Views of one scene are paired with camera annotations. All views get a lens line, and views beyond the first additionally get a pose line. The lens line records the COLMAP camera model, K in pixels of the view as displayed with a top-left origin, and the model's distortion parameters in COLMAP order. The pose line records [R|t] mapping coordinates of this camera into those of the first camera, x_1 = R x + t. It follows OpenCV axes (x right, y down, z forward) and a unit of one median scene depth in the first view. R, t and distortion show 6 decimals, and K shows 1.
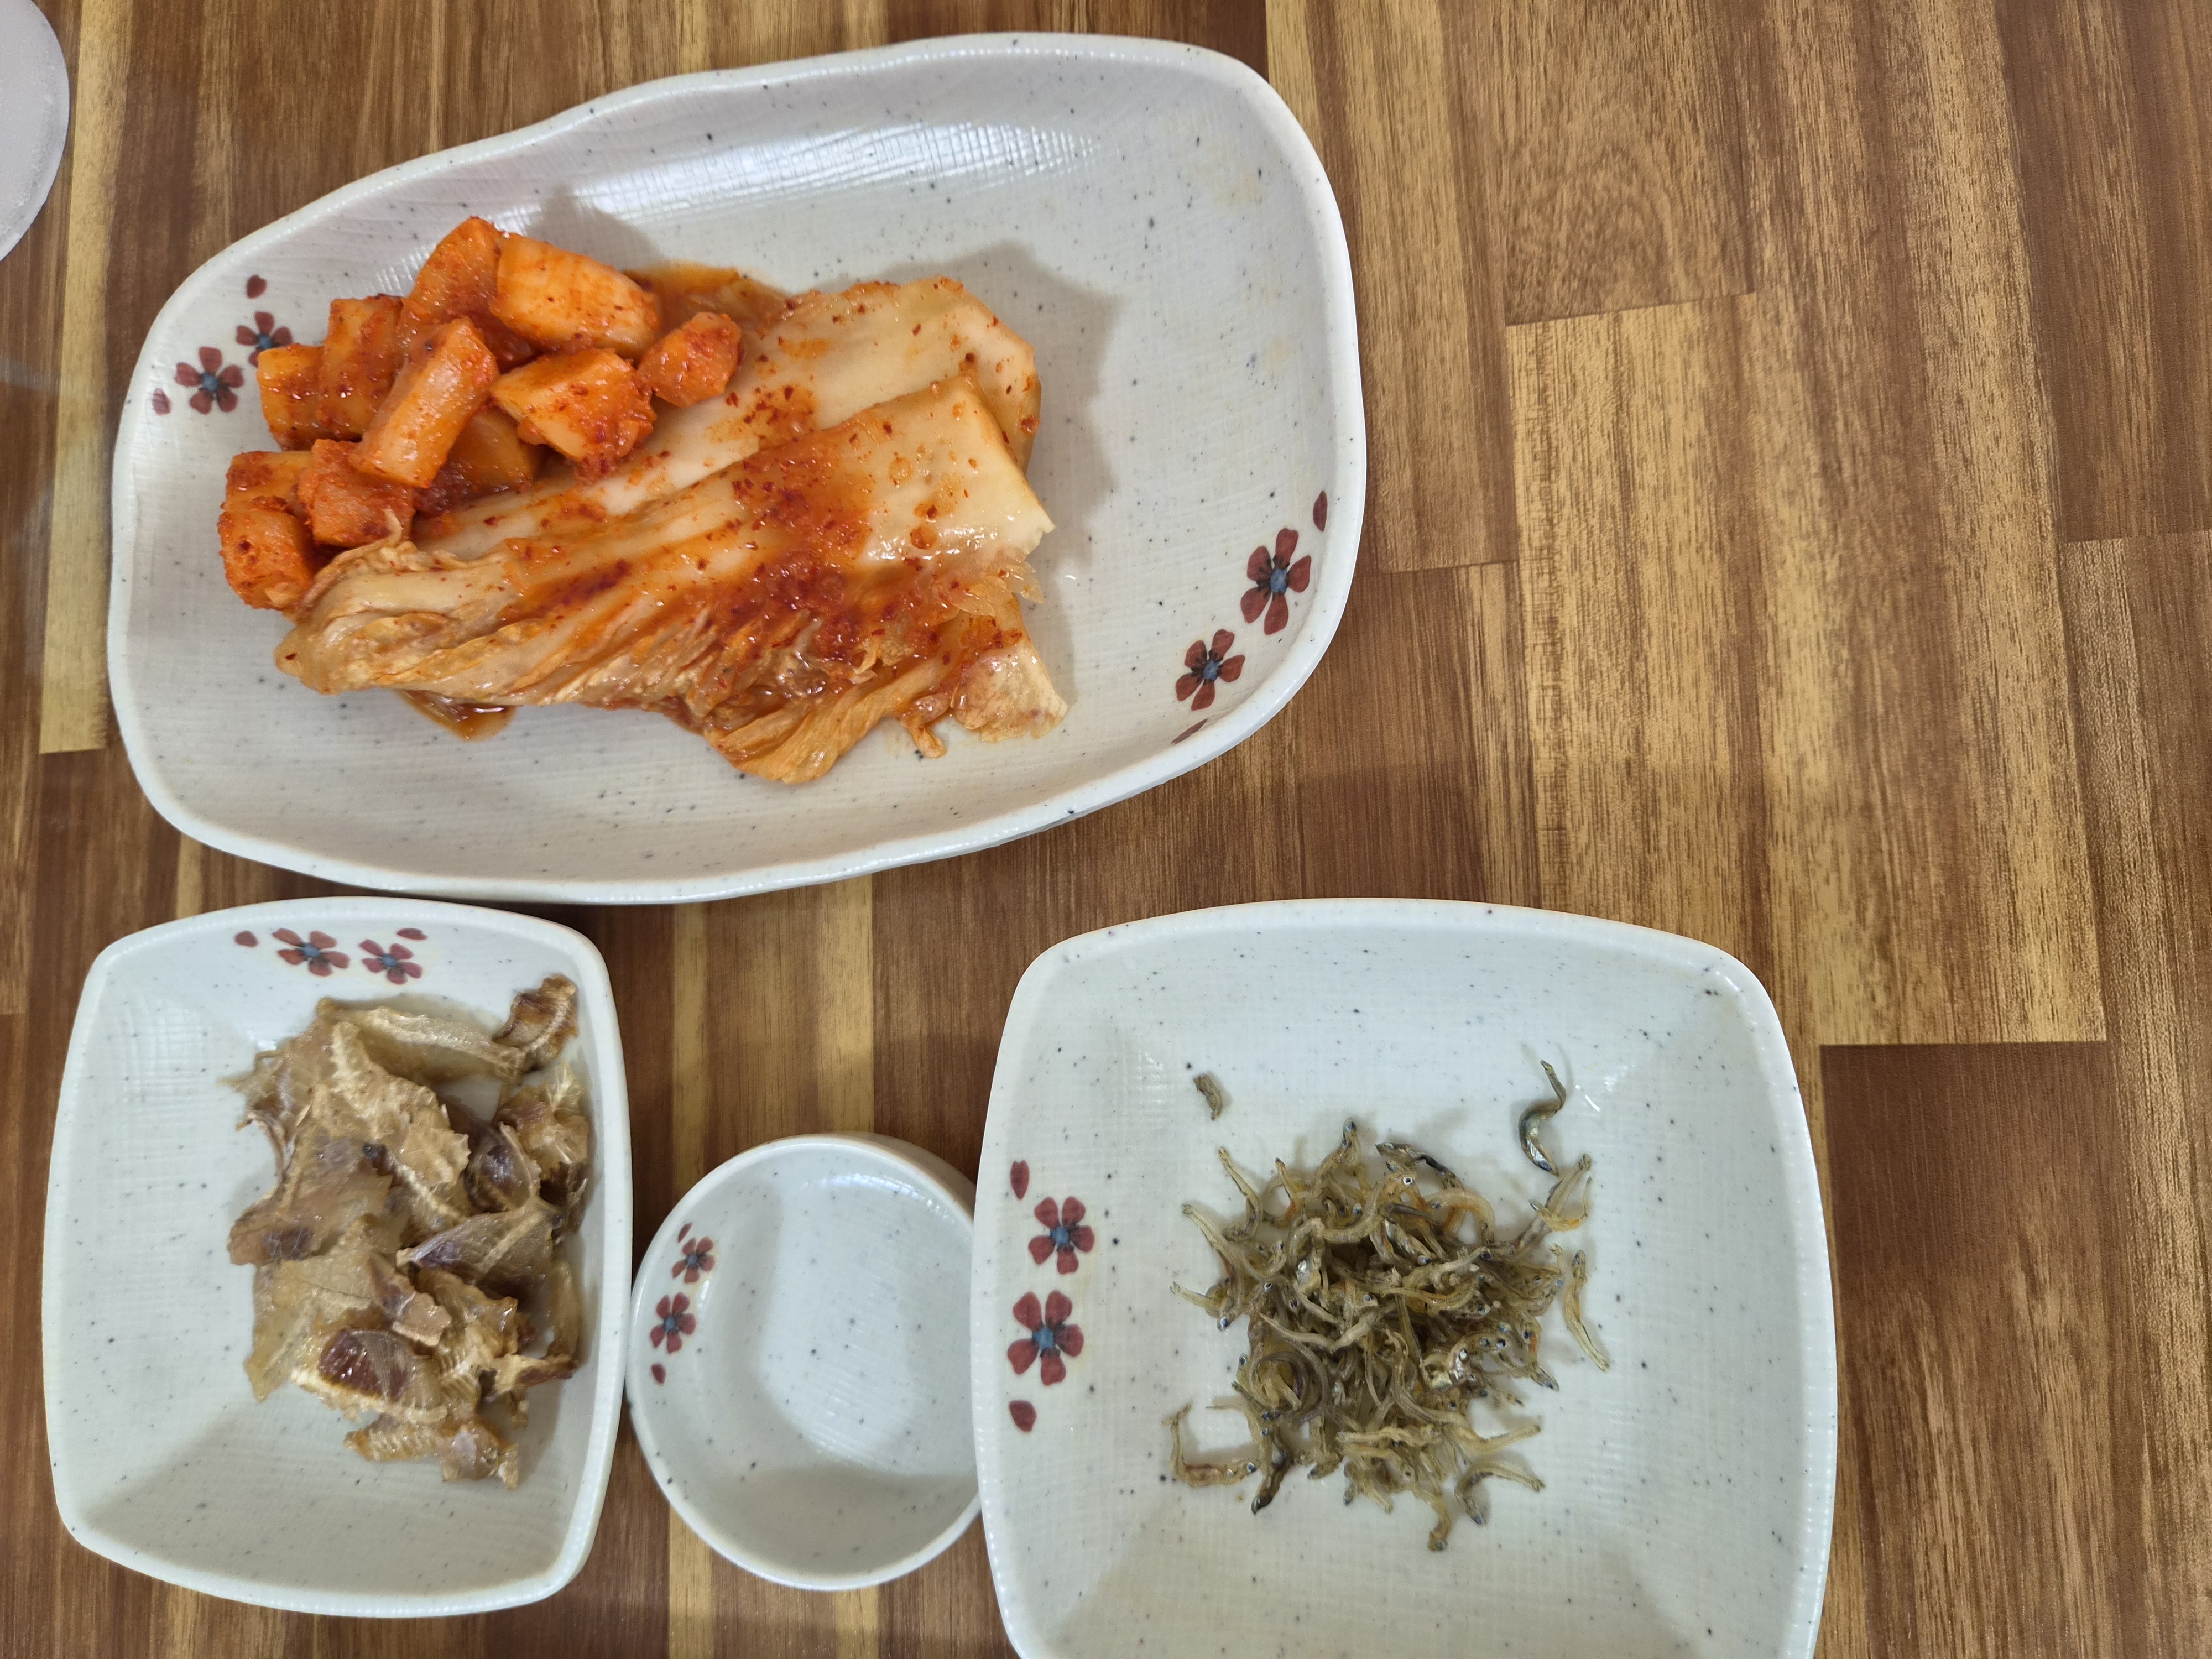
lens RADIAL K [[1462.2, 0, 1075.0], [0, 1462.2, 827.9], [0, 0, 1]] dist [0.067843, -0.066069]
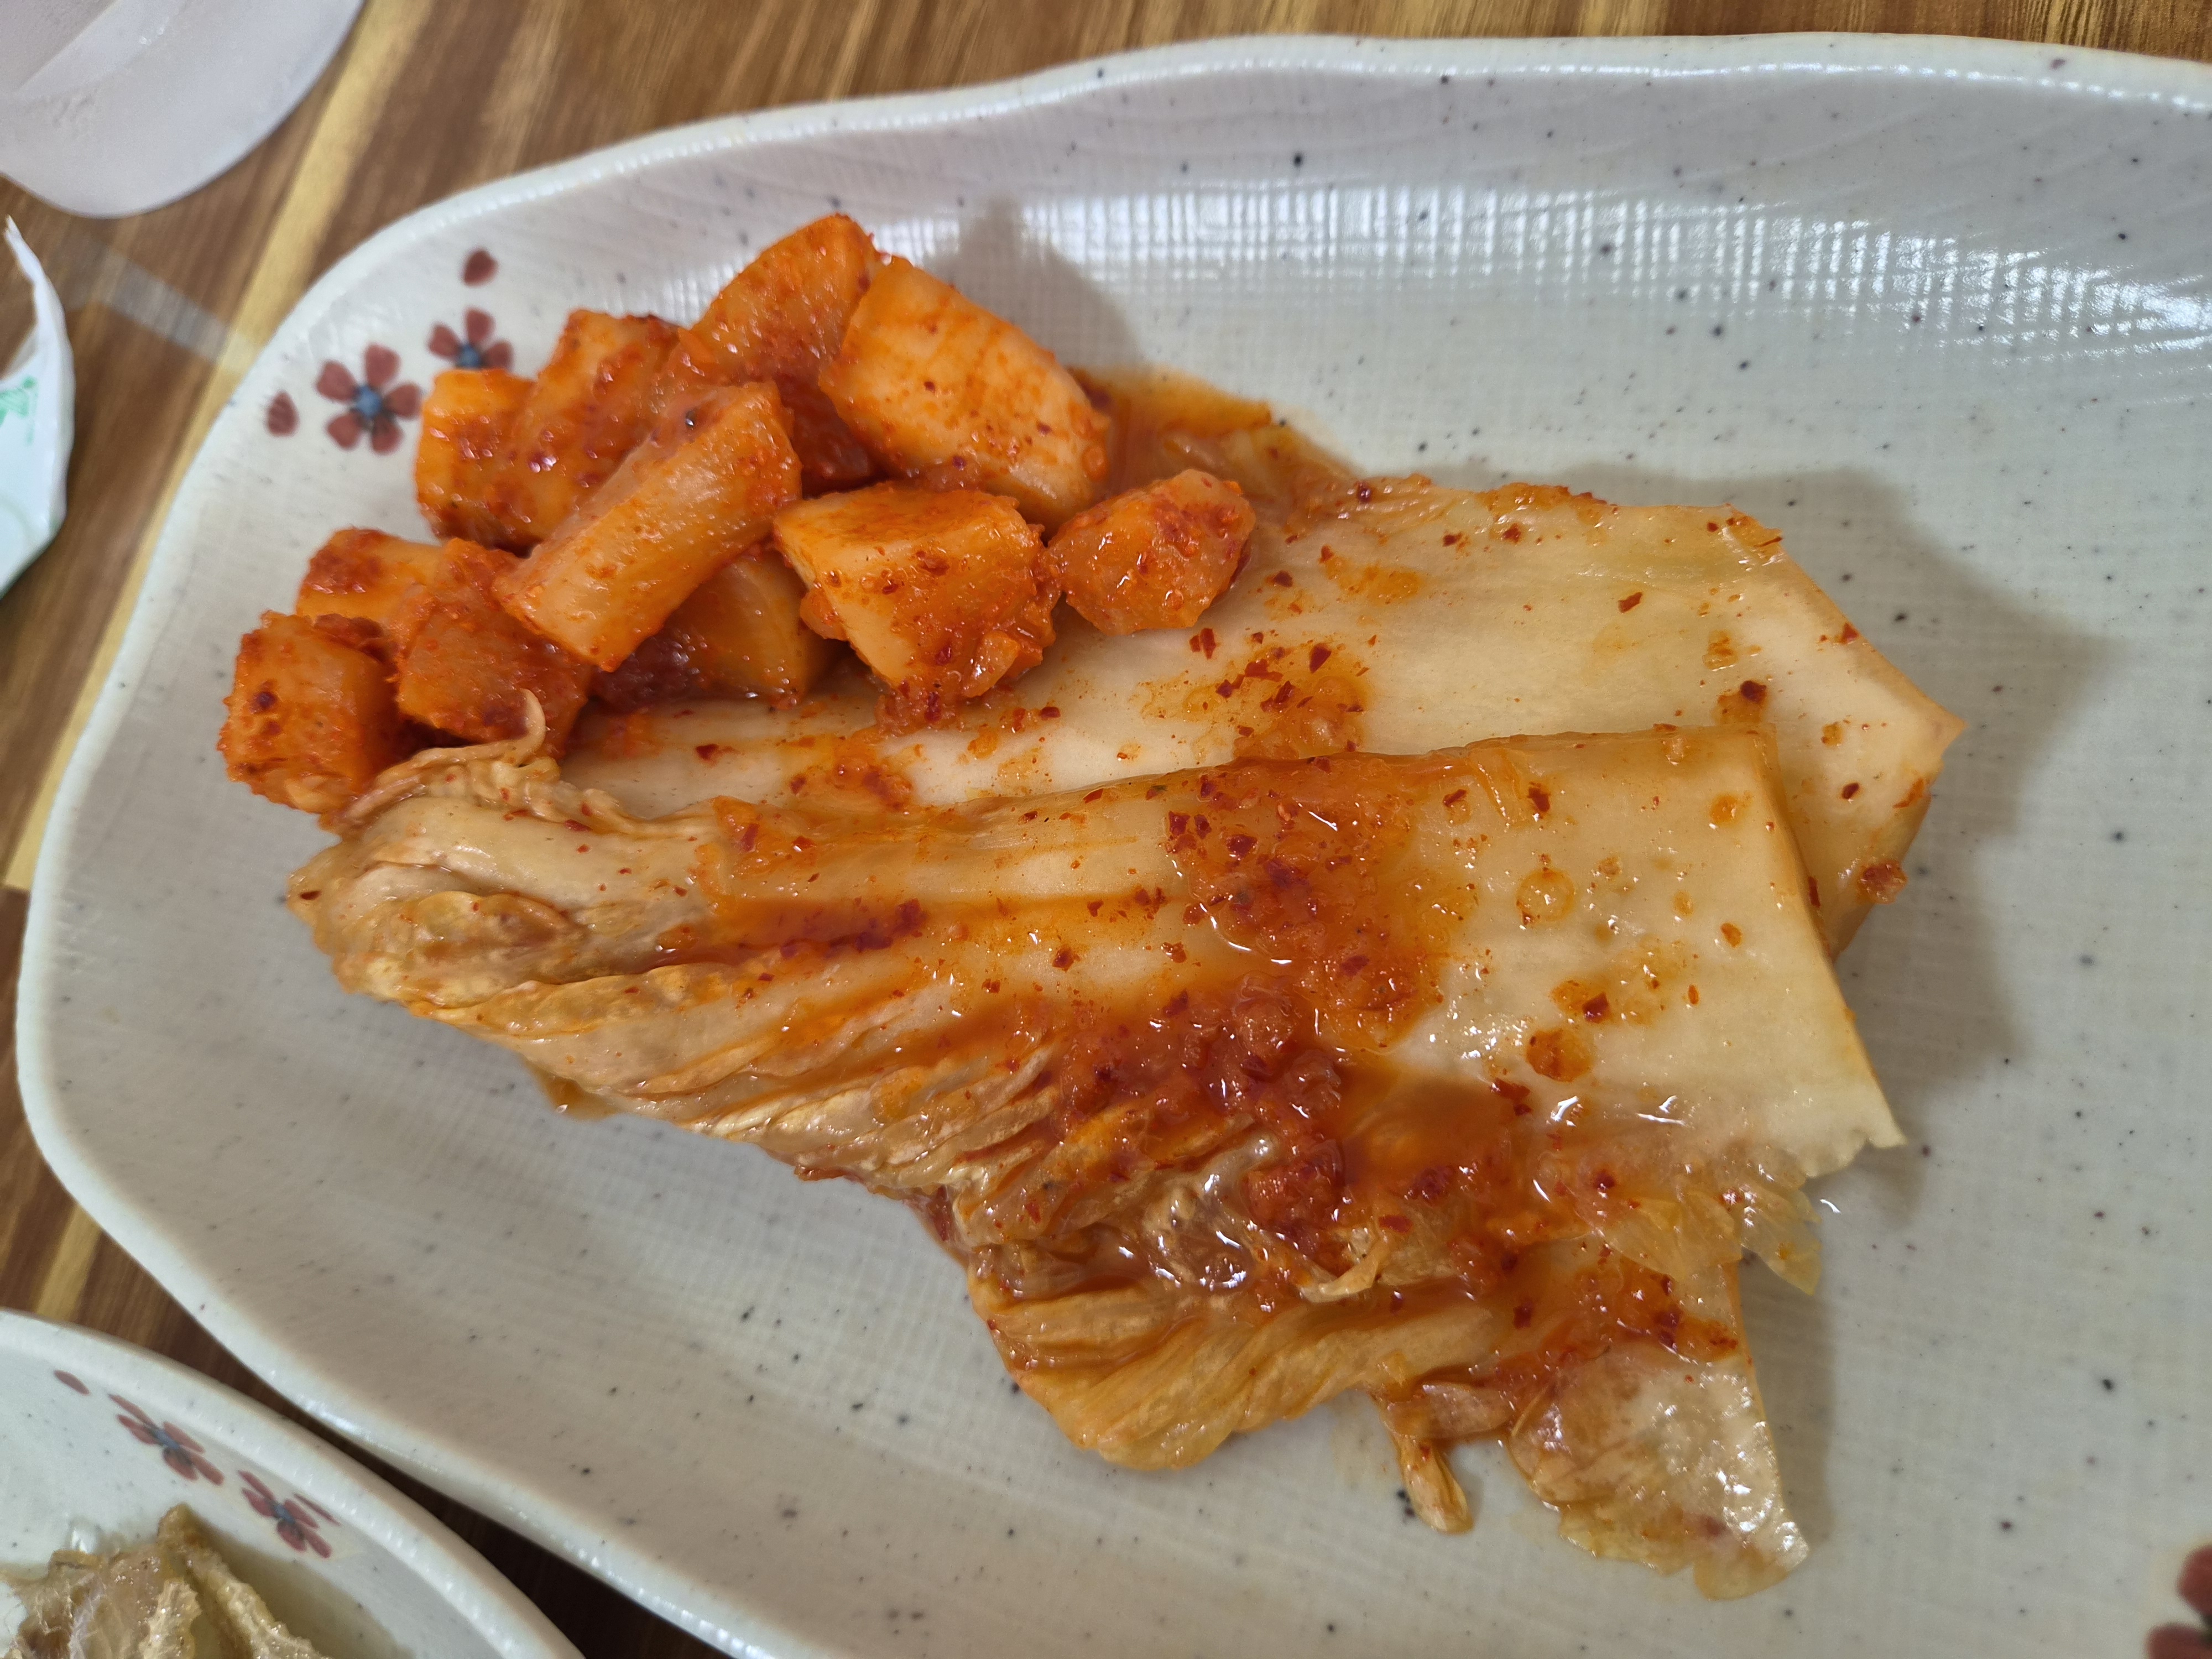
lens RADIAL K [[1479.2, 0, 1077.5], [0, 1479.2, 914.1], [0, 0, 1]] dist [0.038534, -0.063277]
pose [[0.951574, 0.268086, -0.150452, -0.176851], [-0.277072, 0.959933, -0.041938, -0.171199], [0.133181, 0.081593, 0.987727, 0.508342]]
